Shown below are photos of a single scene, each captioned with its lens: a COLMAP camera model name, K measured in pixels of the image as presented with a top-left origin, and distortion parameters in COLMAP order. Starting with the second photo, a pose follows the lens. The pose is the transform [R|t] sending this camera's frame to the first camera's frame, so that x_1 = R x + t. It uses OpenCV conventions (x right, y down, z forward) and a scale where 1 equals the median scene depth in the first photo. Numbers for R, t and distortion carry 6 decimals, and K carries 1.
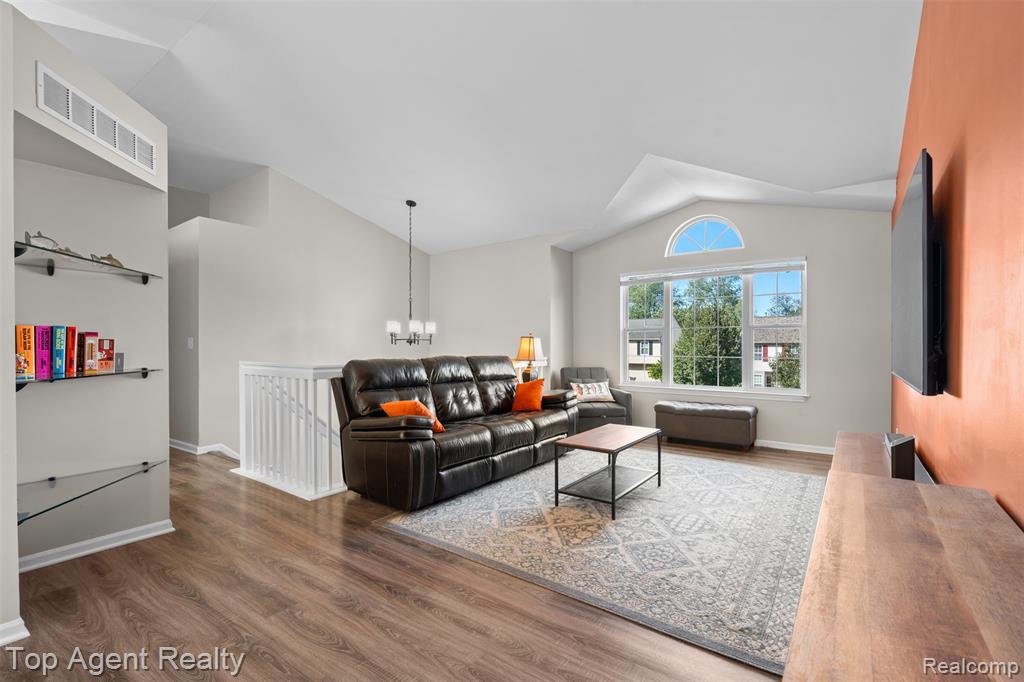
lens RADIAL K [[464.4, 0, 510.2], [0, 464.4, 346.3], [0, 0, 1]] dist [-0.011244, 0.004438]
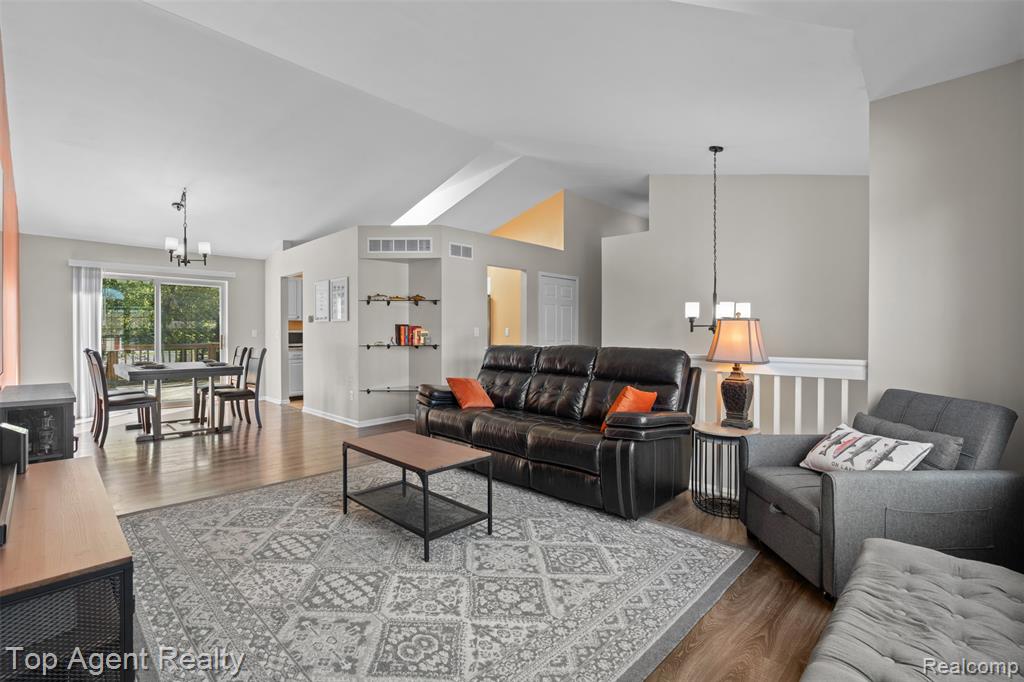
lens RADIAL K [[464.4, 0, 516.1], [0, 464.4, 337.6], [0, 0, 1]] dist [-0.011244, 0.004438]
pose [[-0.132780, 0.014614, -0.991038, 1.045448], [-0.001483, 0.999887, 0.014943, -0.009156], [0.991144, 0.003454, -0.132743, 1.368188]]
